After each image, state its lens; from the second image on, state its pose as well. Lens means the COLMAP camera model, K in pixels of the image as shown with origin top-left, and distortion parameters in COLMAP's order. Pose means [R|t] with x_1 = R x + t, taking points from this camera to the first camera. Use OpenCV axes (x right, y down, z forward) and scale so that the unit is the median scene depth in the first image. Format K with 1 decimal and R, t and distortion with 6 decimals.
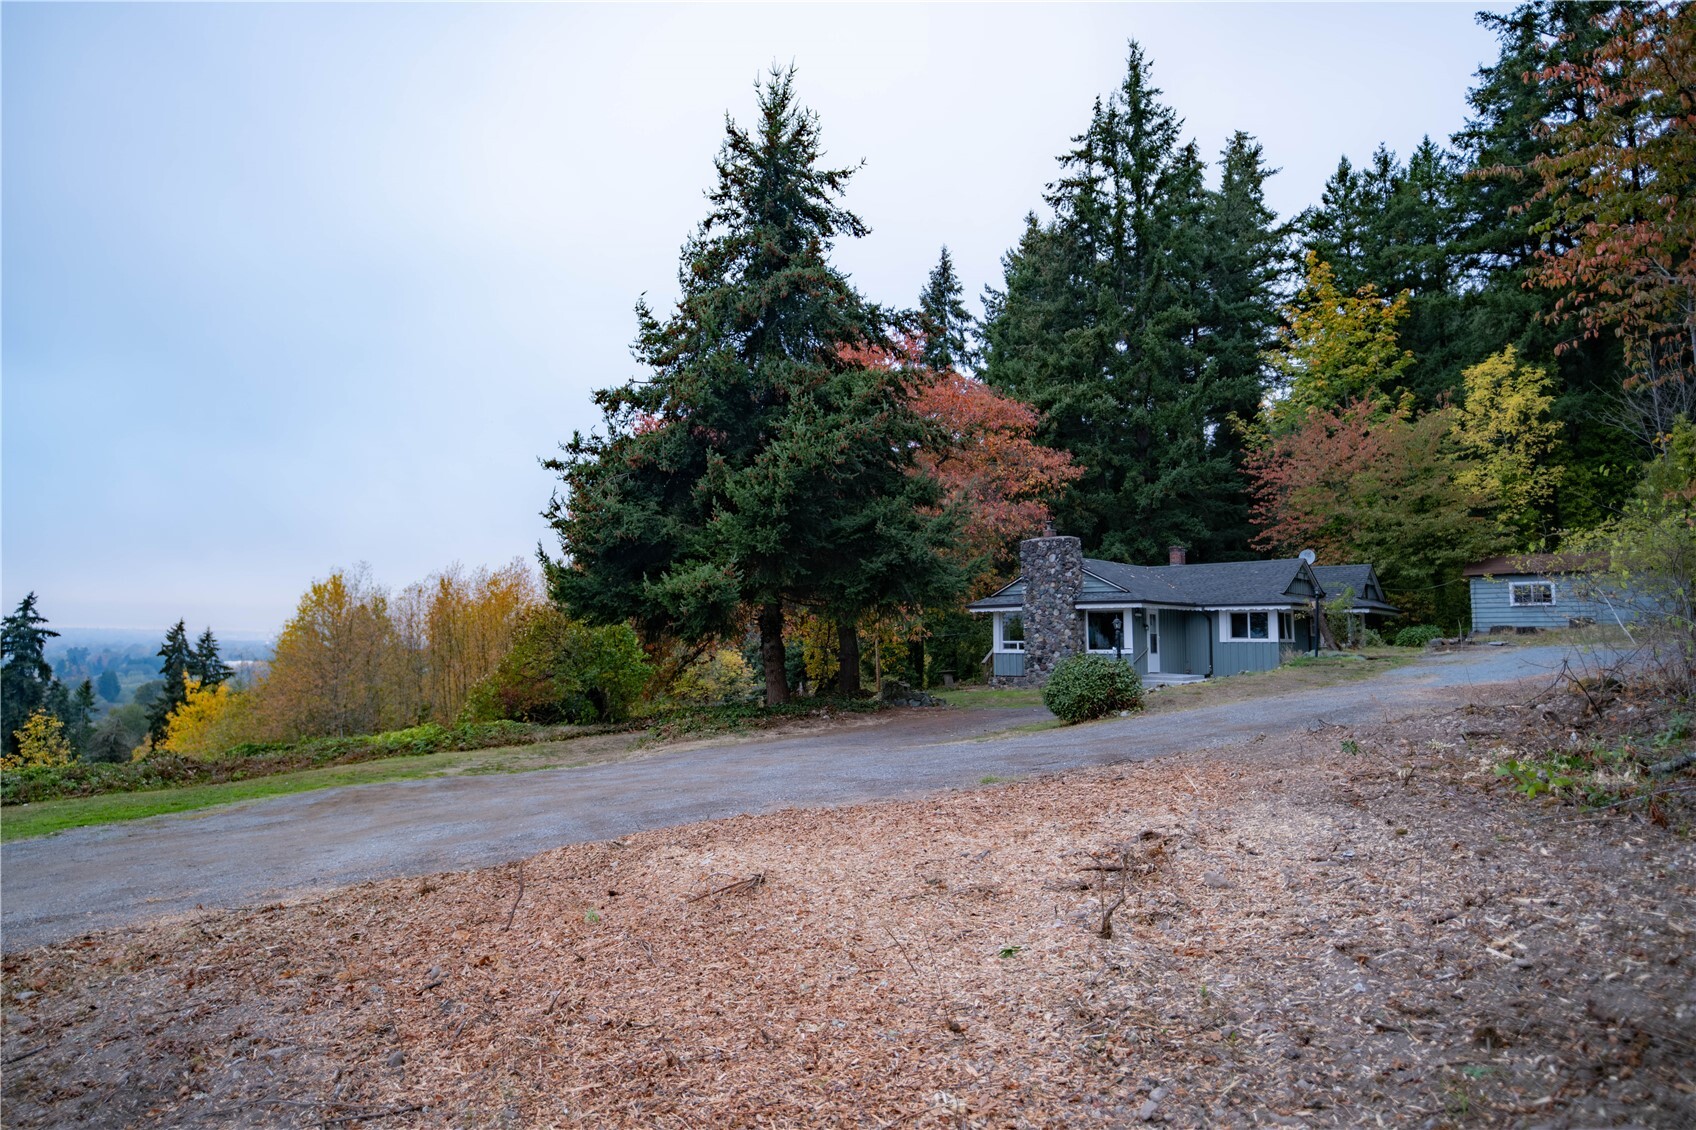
lens RADIAL K [[938.0, 0, 848.0], [0, 938.0, 565.0], [0, 0, 1]] dist [0.000615, 0.000307]
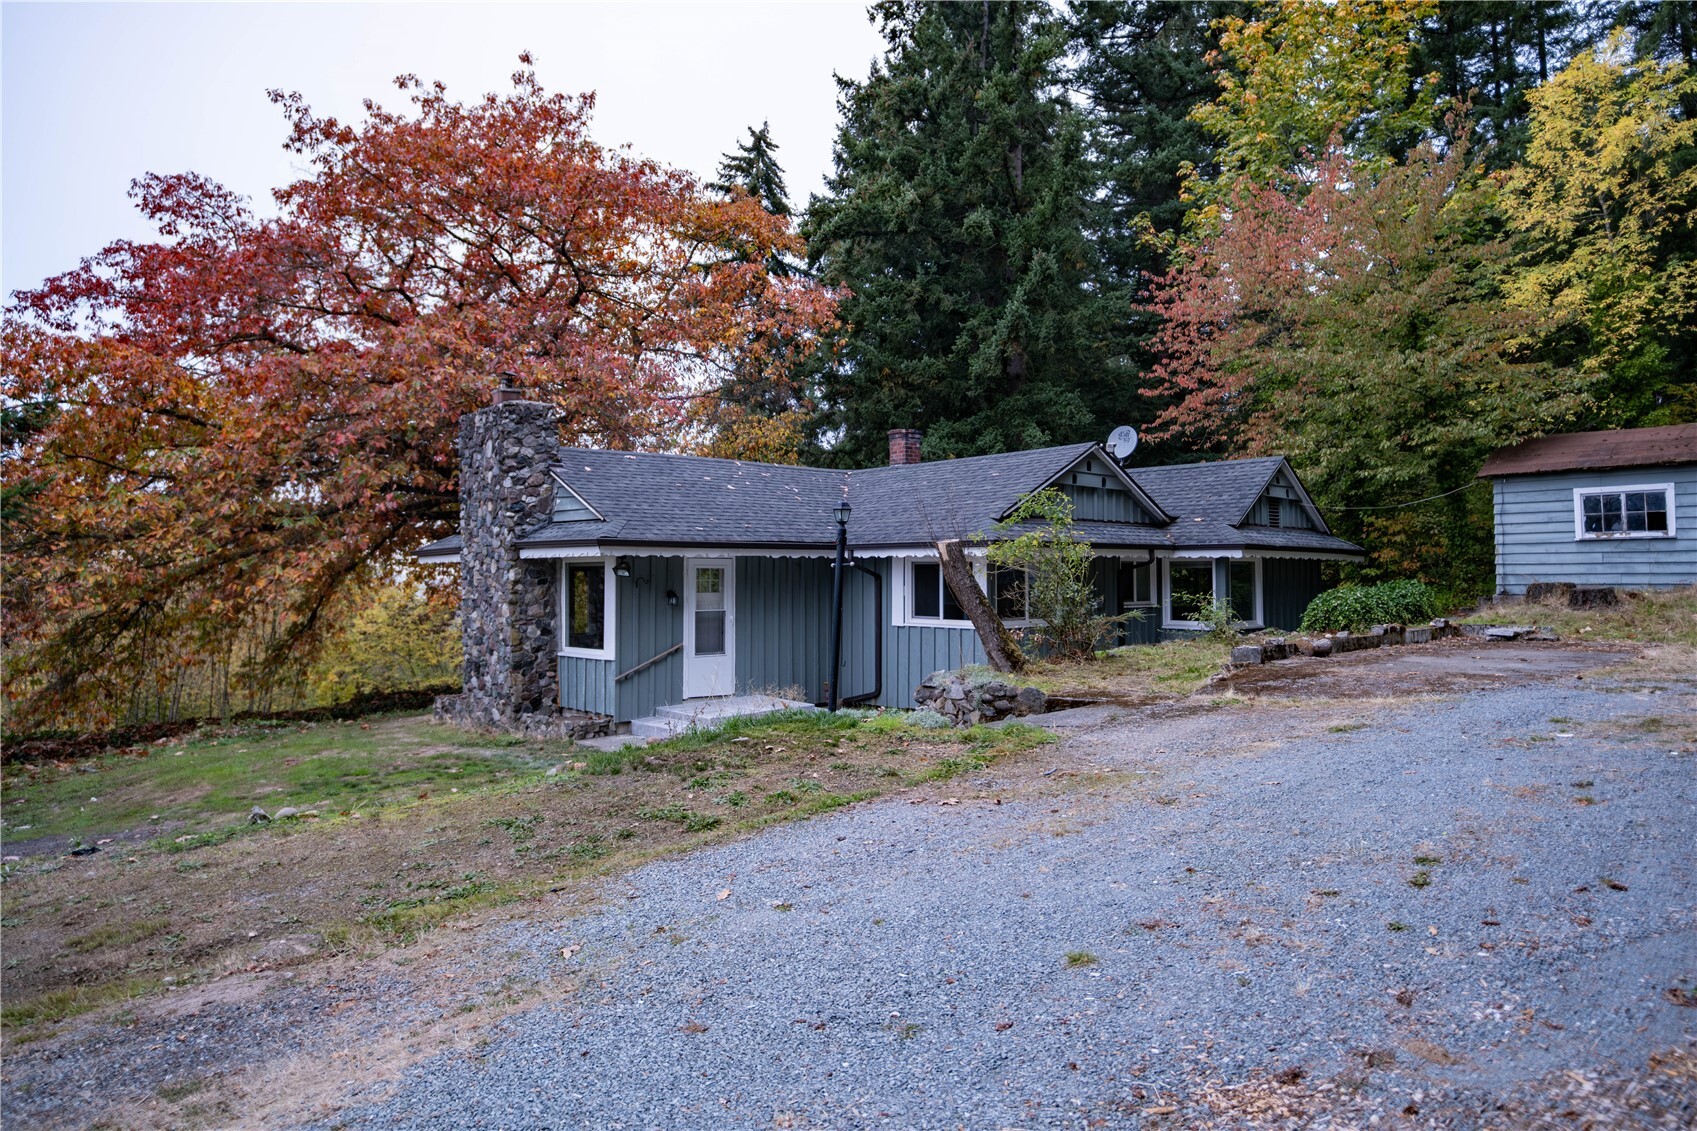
lens RADIAL K [[951.6, 0, 918.9], [0, 951.6, 540.7], [0, 0, 1]] dist [0.001071, 0.001162]
pose [[0.996496, -0.011246, -0.082886, 0.441540], [0.015182, 0.998779, 0.047010, 0.018277], [0.082256, -0.048104, 0.995450, 0.529581]]
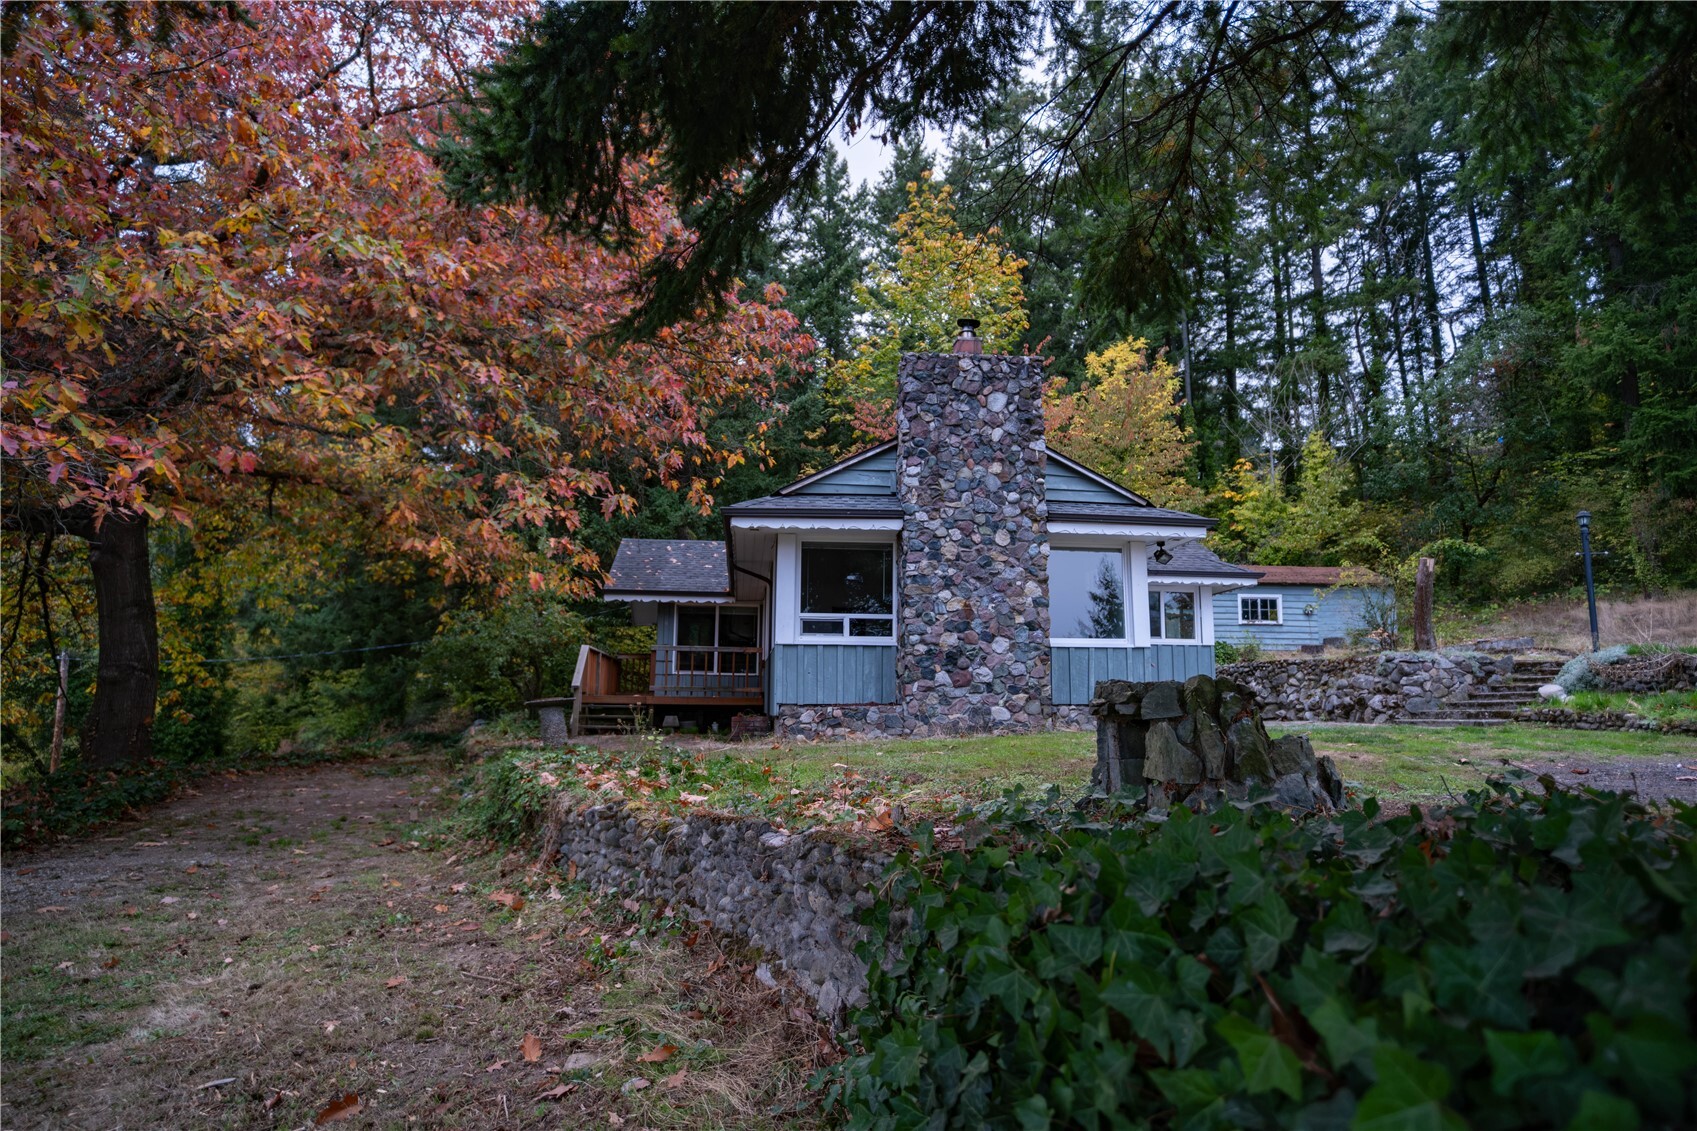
lens RADIAL K [[938.6, 0, 848.5], [0, 938.6, 565.5], [0, 0, 1]] dist [0.000615, 0.000307]
pose [[0.669345, 0.118189, 0.733491, -0.102379], [-0.065741, 0.992815, -0.099983, 0.100079], [-0.740037, 0.018703, 0.672306, 0.742400]]
